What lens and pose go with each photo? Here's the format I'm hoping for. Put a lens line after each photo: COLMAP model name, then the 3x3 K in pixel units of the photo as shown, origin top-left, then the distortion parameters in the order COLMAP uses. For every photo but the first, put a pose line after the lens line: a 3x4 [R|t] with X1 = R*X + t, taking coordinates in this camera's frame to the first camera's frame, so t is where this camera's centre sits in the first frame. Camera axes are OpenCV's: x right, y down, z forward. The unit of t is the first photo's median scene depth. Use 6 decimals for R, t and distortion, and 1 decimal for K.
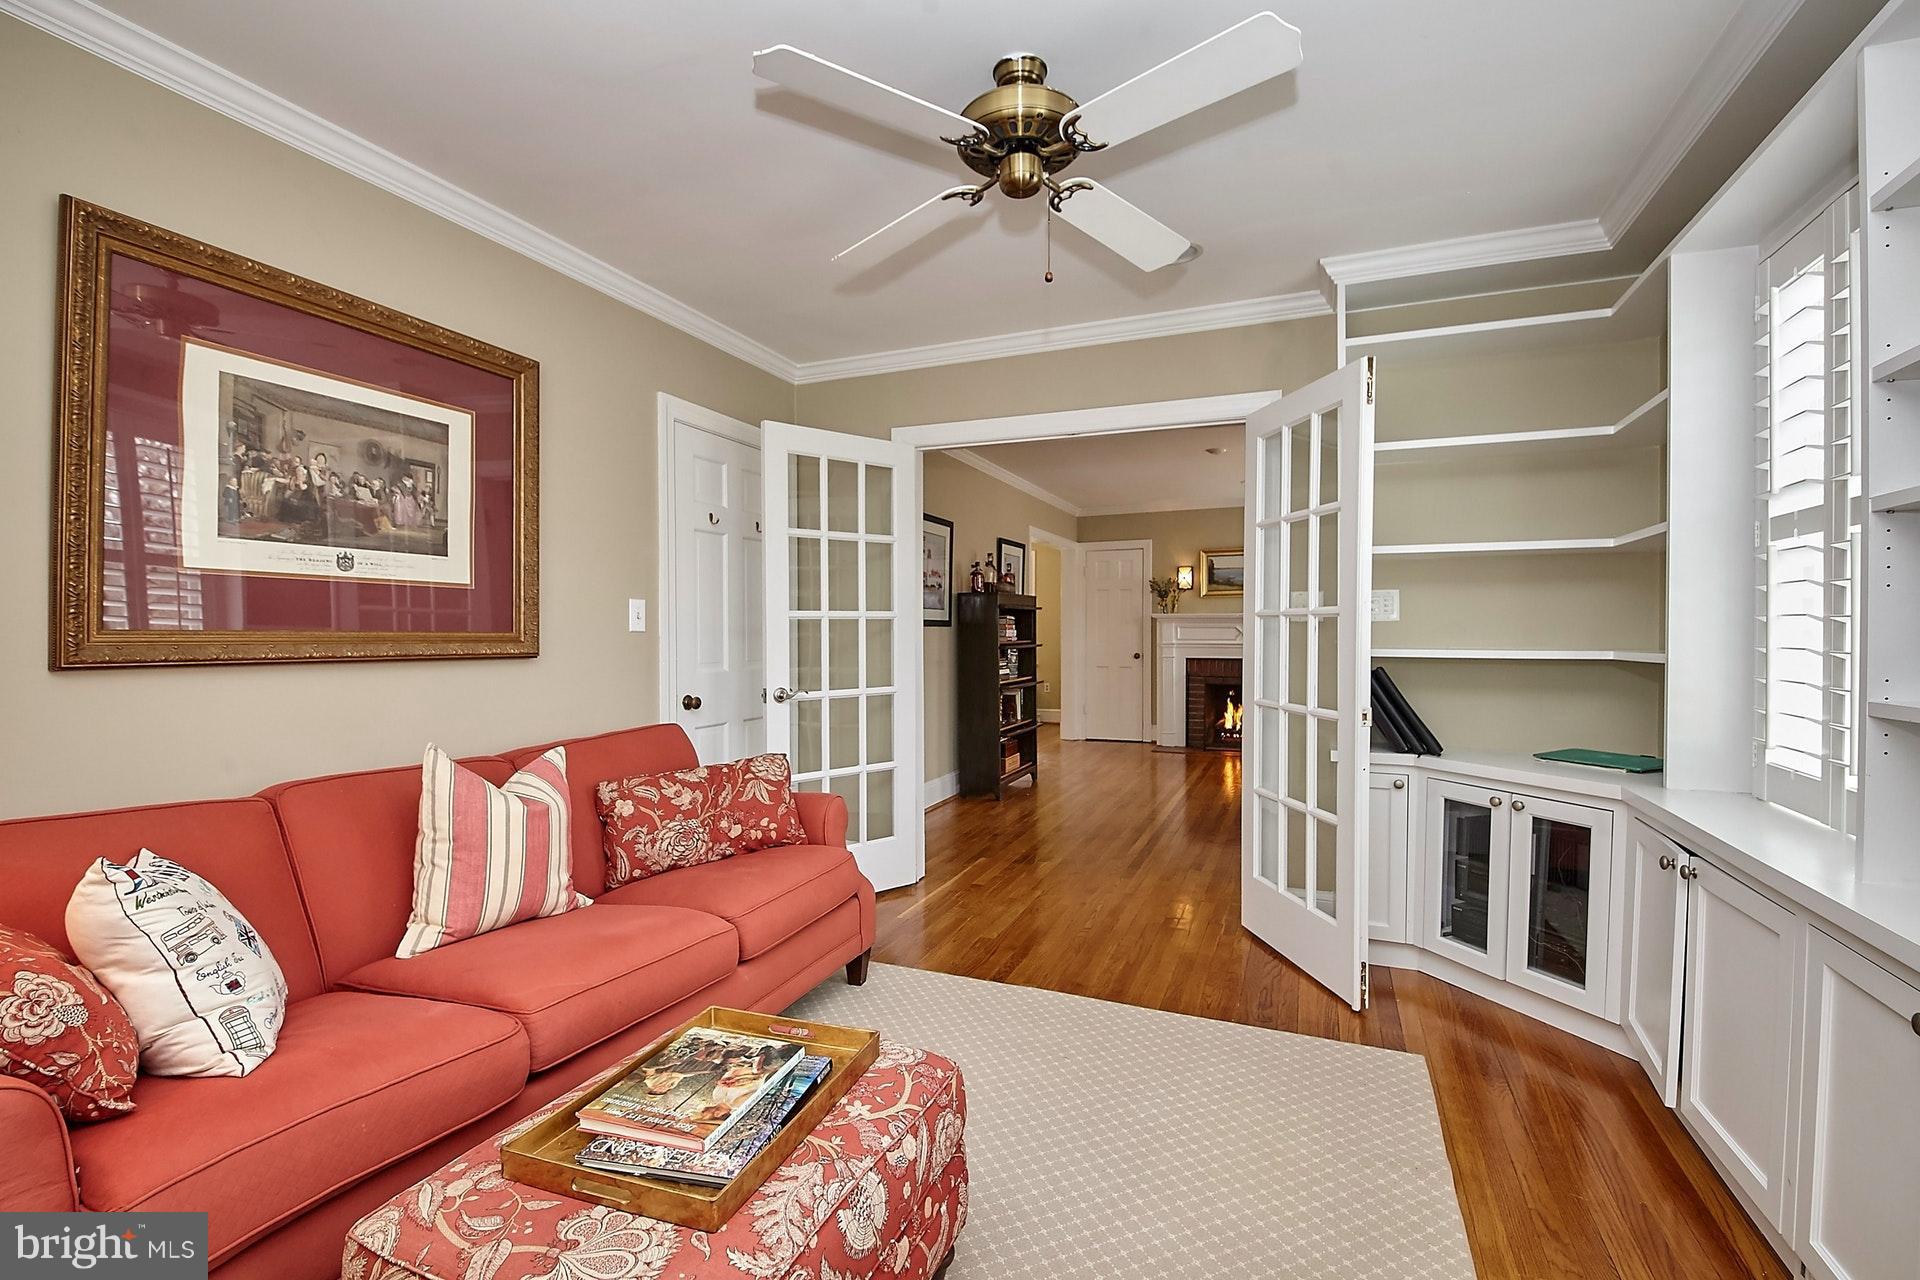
lens RADIAL K [[862.3, 0, 961.0], [0, 862.3, 637.0], [0, 0, 1]] dist [-0.004800, -0.006339]
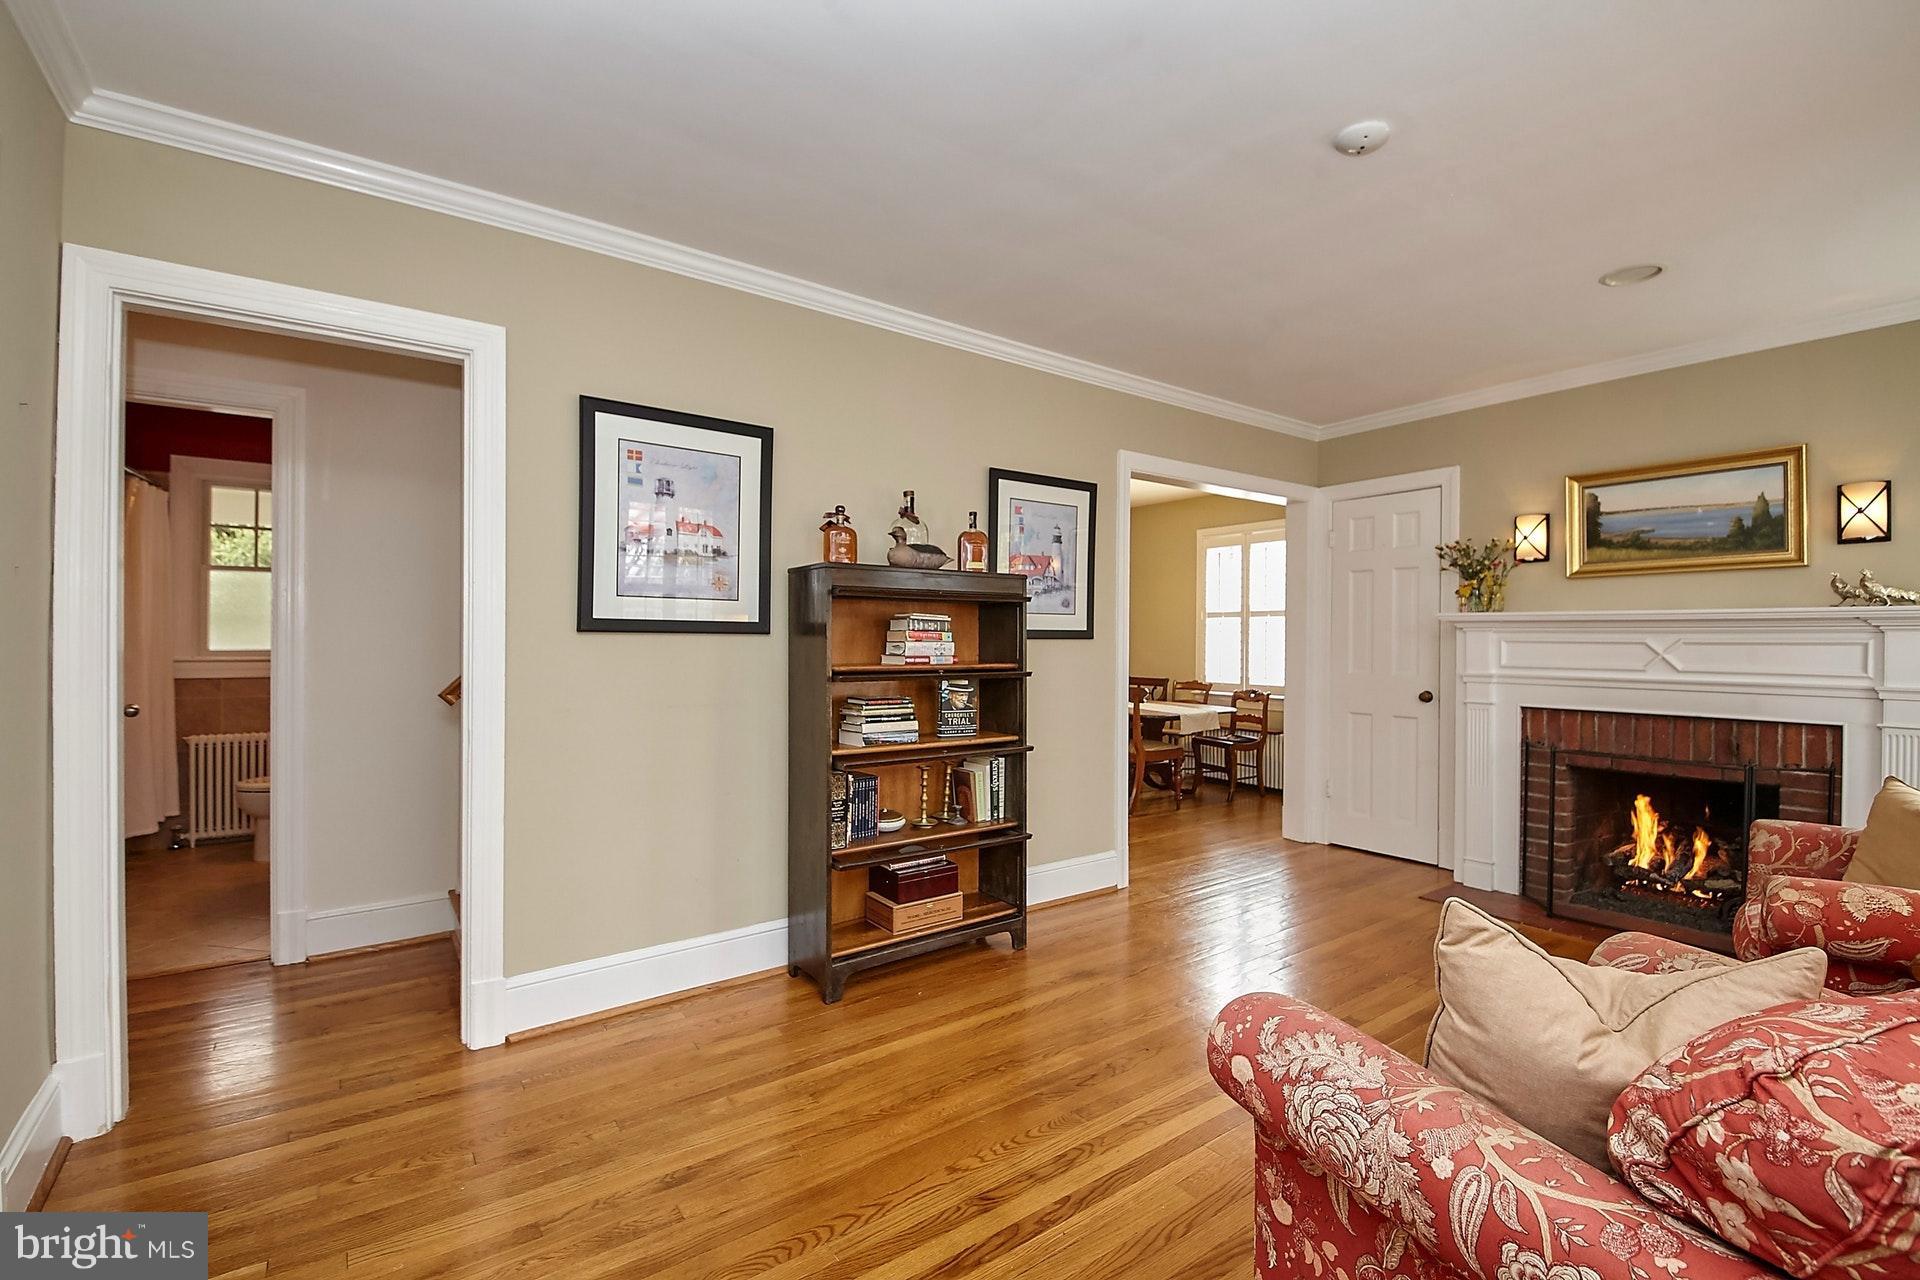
lens RADIAL K [[862.3, 0, 962.6], [0, 862.3, 630.9], [0, 0, 1]] dist [-0.004800, -0.006339]
pose [[0.851606, -0.002271, -0.524178, 0.243240], [-0.011652, 0.999662, -0.023261, -0.002199], [0.524053, 0.025917, 0.851291, 0.433376]]
